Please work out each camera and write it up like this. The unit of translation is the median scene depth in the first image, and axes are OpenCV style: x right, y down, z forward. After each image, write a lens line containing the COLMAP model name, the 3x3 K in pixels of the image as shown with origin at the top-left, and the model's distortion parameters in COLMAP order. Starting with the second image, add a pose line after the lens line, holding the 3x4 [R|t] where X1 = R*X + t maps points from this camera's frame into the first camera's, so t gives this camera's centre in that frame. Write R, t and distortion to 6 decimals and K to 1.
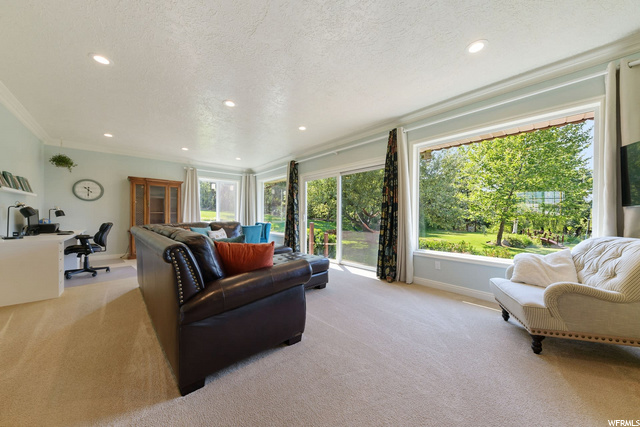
lens RADIAL K [[219.3, 0, 317.3], [0, 219.3, 216.0], [0, 0, 1]] dist [-0.010801, -0.000186]
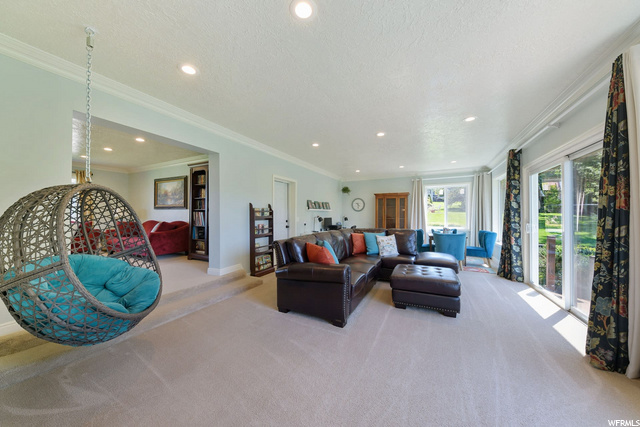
lens RADIAL K [[219.3, 0, 317.3], [0, 219.3, 216.0], [0, 0, 1]] dist [-0.010801, -0.000186]
pose [[0.337920, -0.003382, -0.941169, 0.372695], [0.002316, 0.999994, -0.002762, -0.029974], [0.941172, -0.001247, 0.337925, 0.144192]]
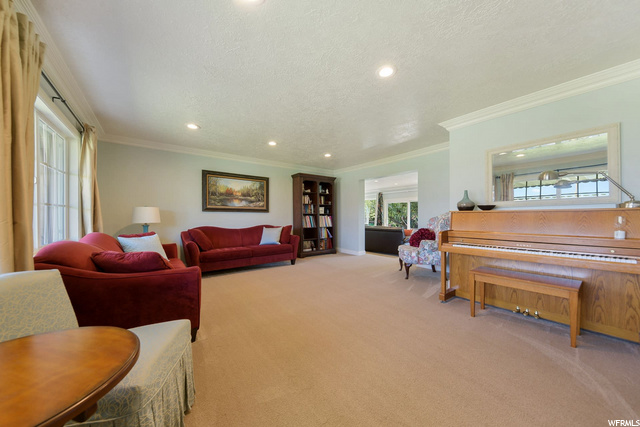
lens RADIAL K [[219.3, 0, 317.3], [0, 219.3, 216.0], [0, 0, 1]] dist [-0.010801, -0.000186]
pose [[0.996723, -0.006853, -0.080597, -1.199112], [0.007351, 0.999956, 0.005890, -0.075474], [0.080553, -0.006463, 0.996729, -2.037885]]
